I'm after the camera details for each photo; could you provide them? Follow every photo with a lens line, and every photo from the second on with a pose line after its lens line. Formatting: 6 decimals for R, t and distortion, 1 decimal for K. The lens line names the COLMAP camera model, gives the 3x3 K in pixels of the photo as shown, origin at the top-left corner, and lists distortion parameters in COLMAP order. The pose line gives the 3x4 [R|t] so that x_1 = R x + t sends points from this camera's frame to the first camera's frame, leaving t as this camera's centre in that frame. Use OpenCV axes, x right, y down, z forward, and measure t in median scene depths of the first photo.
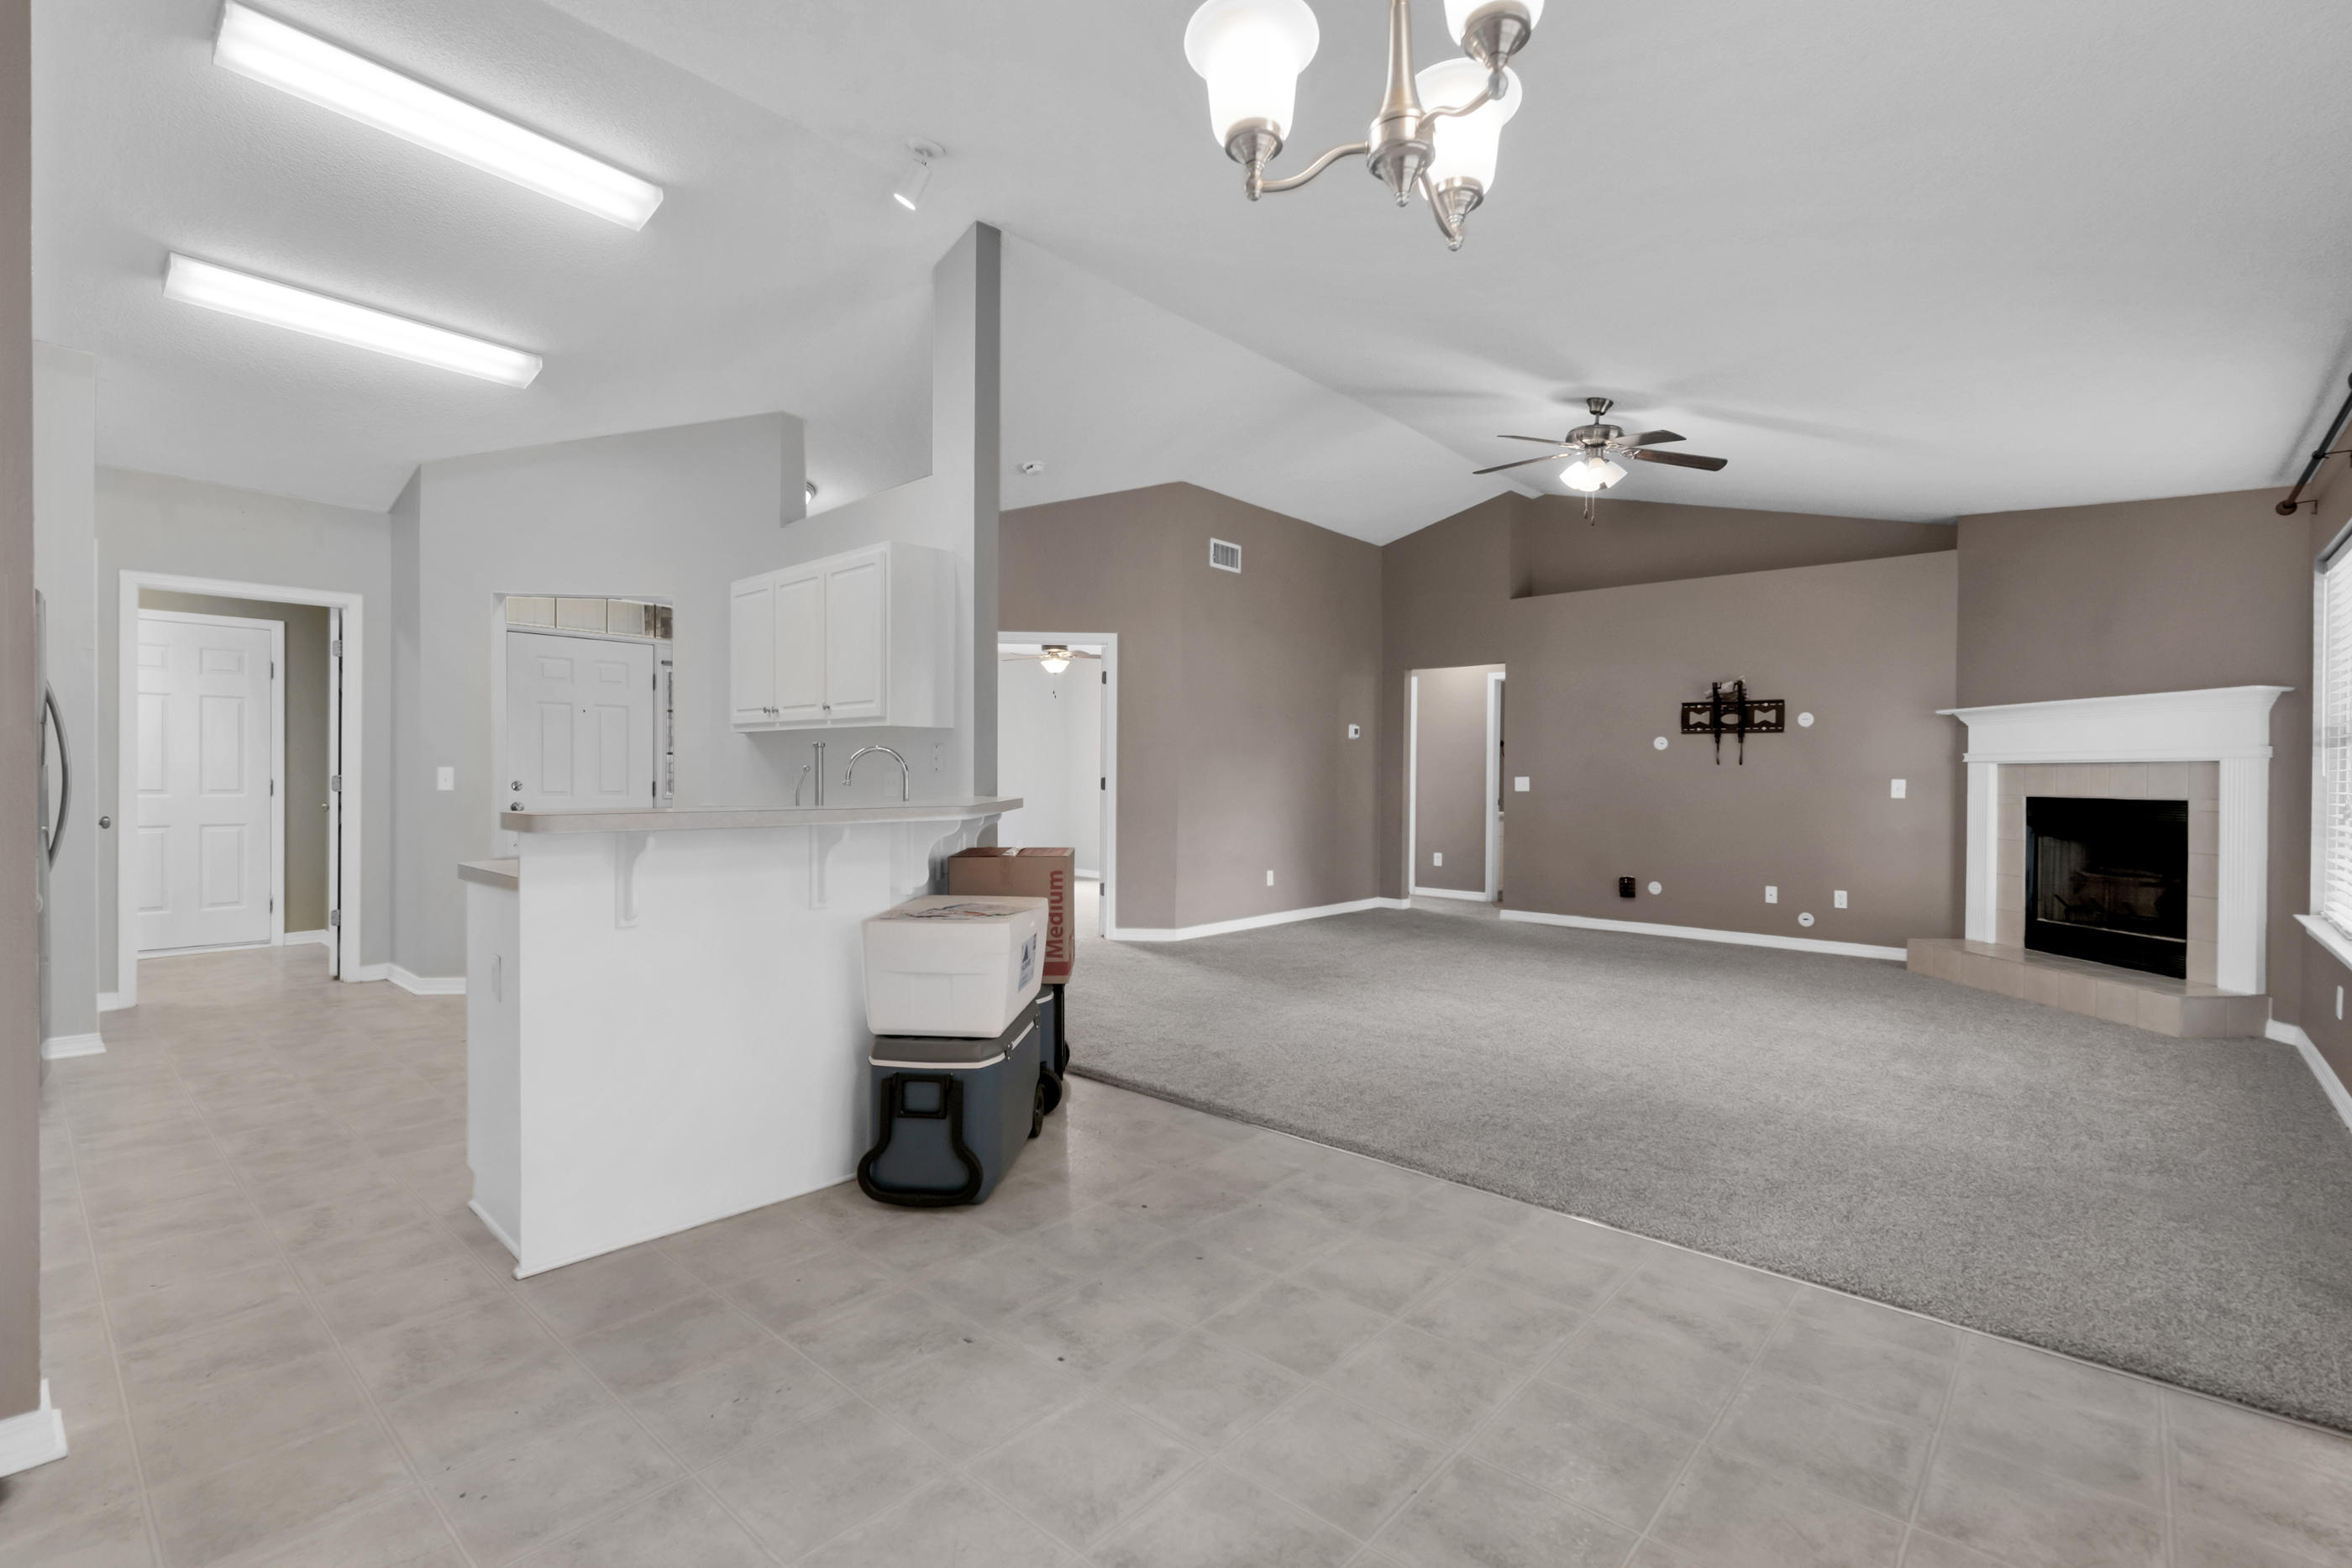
lens RADIAL K [[1105.4, 0, 1140.7], [0, 1105.4, 786.5], [0, 0, 1]] dist [-0.001254, -0.001511]
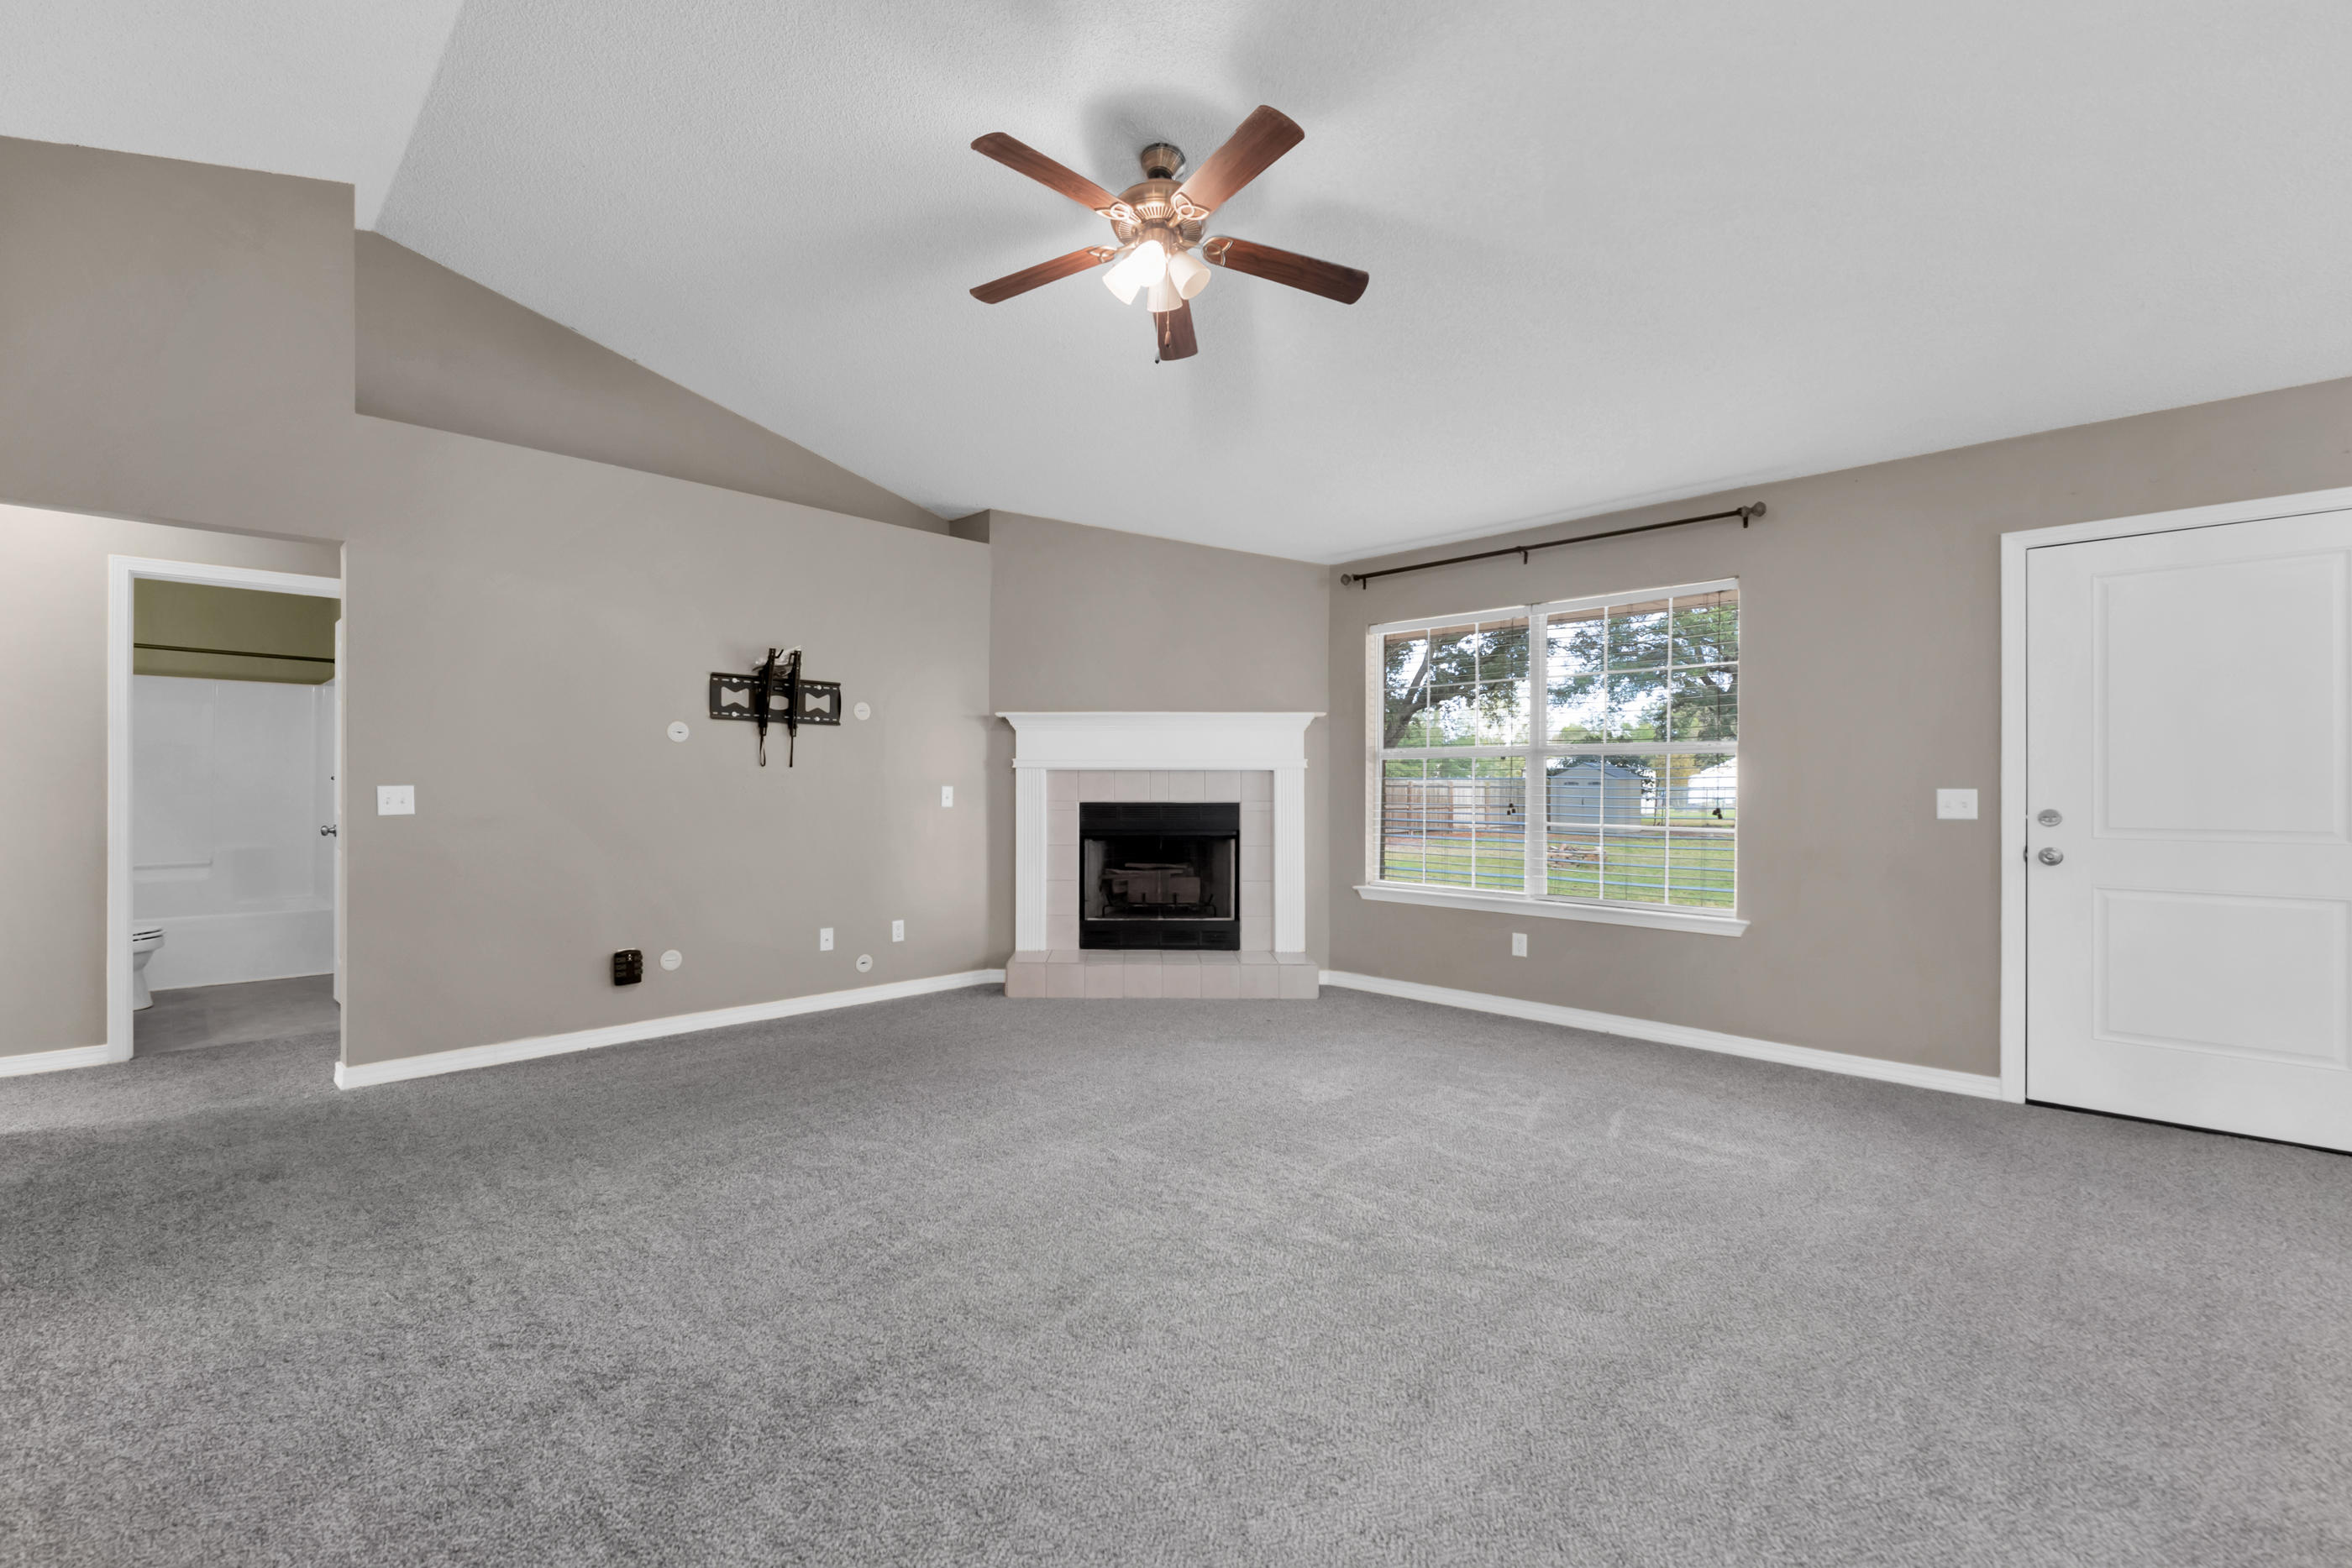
lens RADIAL K [[972.2, 0, 1170.3], [0, 972.2, 787.8], [0, 0, 1]] dist [0.000048, -0.000572]
pose [[0.038749, -0.009095, 0.999208, -0.091360], [0.009474, 0.999917, 0.008734, -0.010145], [-0.999204, 0.009128, 0.038832, 0.790448]]
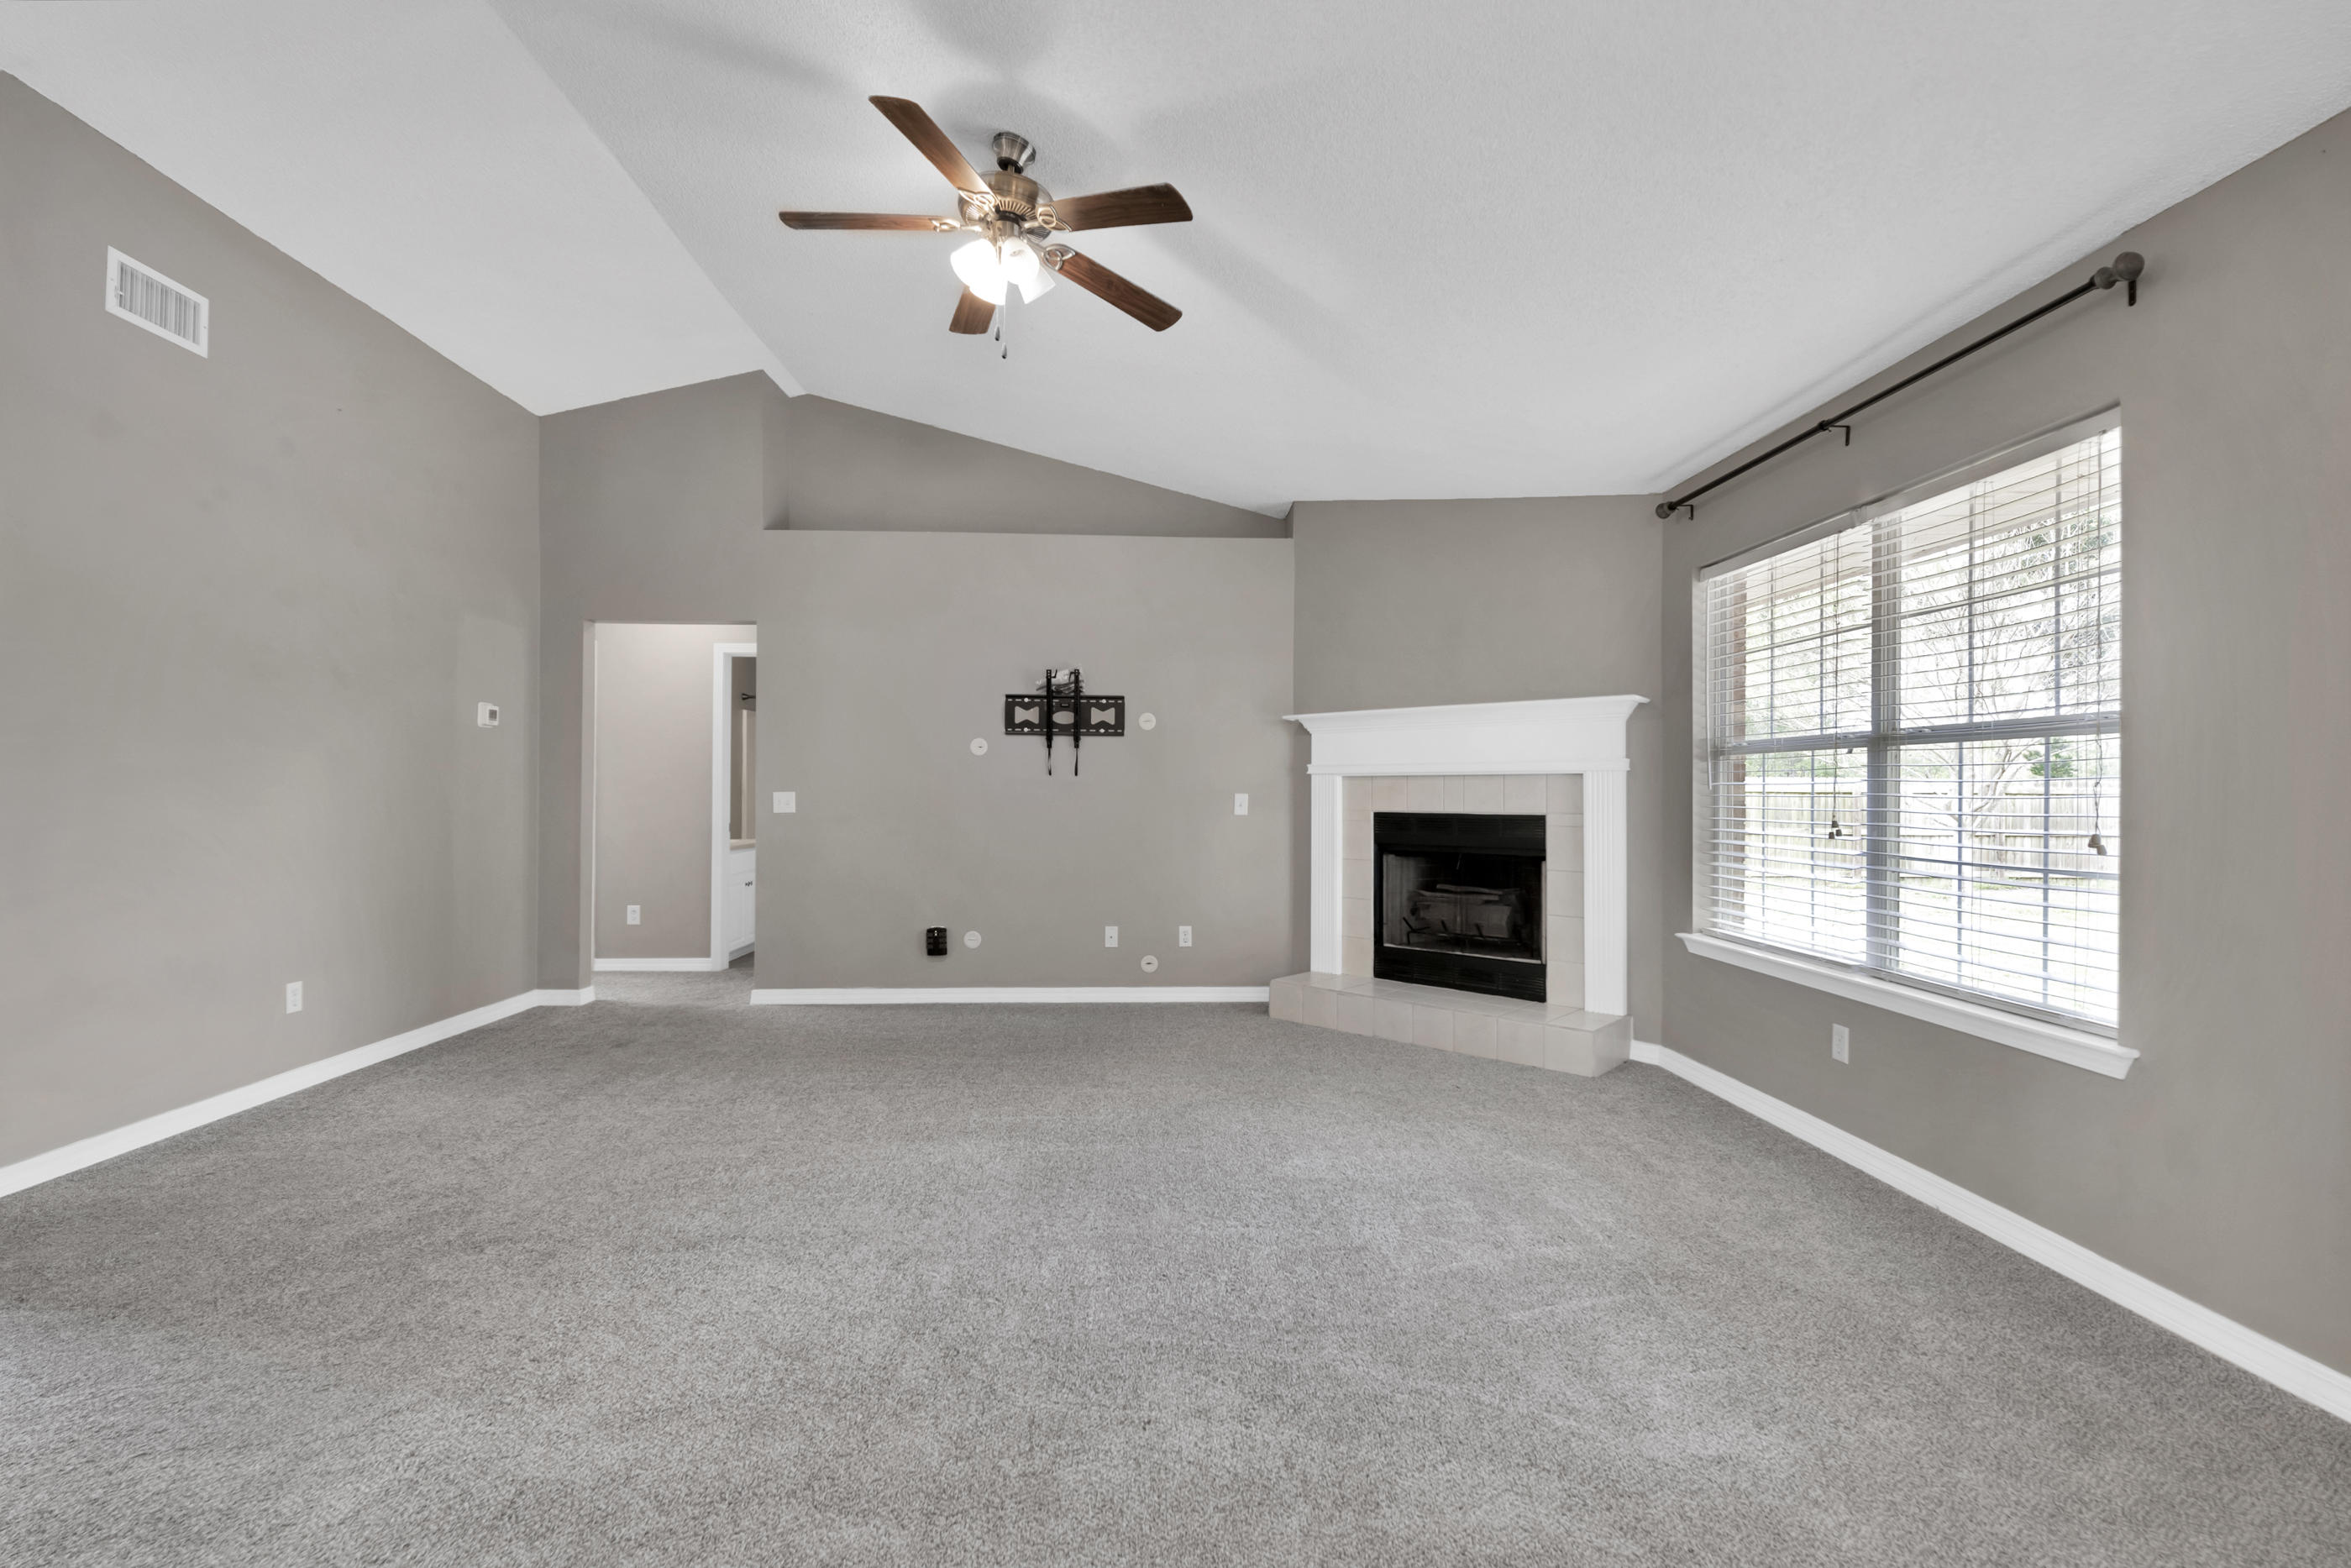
lens RADIAL K [[1059.1, 0, 1220.5], [0, 1059.1, 789.4], [0, 0, 1]] dist [0.009462, -0.007277]
pose [[0.688307, -0.001345, 0.725418, 0.068038], [0.008573, 0.999944, -0.006281, -0.004535], [-0.725369, 0.010543, 0.688280, 0.436415]]
